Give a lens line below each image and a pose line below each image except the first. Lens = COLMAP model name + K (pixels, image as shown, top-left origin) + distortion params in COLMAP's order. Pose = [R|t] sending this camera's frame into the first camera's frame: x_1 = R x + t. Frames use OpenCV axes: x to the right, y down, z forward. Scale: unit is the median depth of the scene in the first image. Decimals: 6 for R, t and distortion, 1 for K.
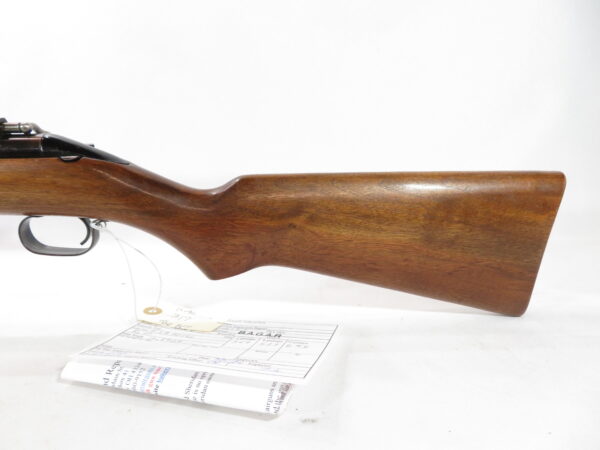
lens RADIAL K [[435.1, 0, 302.8], [0, 435.1, 225.0], [0, 0, 1]] dist [0.029475, 0.000134]
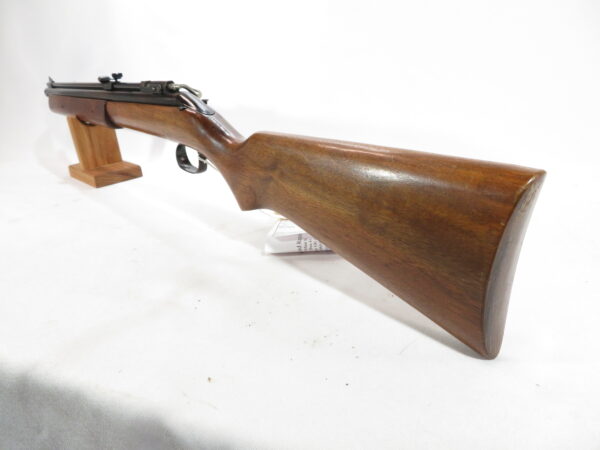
lens RADIAL K [[435.1, 0, 299.4], [0, 435.1, 222.5], [0, 0, 1]] dist [0.029475, 0.000134]
pose [[0.608959, 0.250010, -0.752771, 0.895716], [-0.125429, 0.967439, 0.219839, -0.144105], [0.783222, -0.039453, 0.620490, 0.339522]]
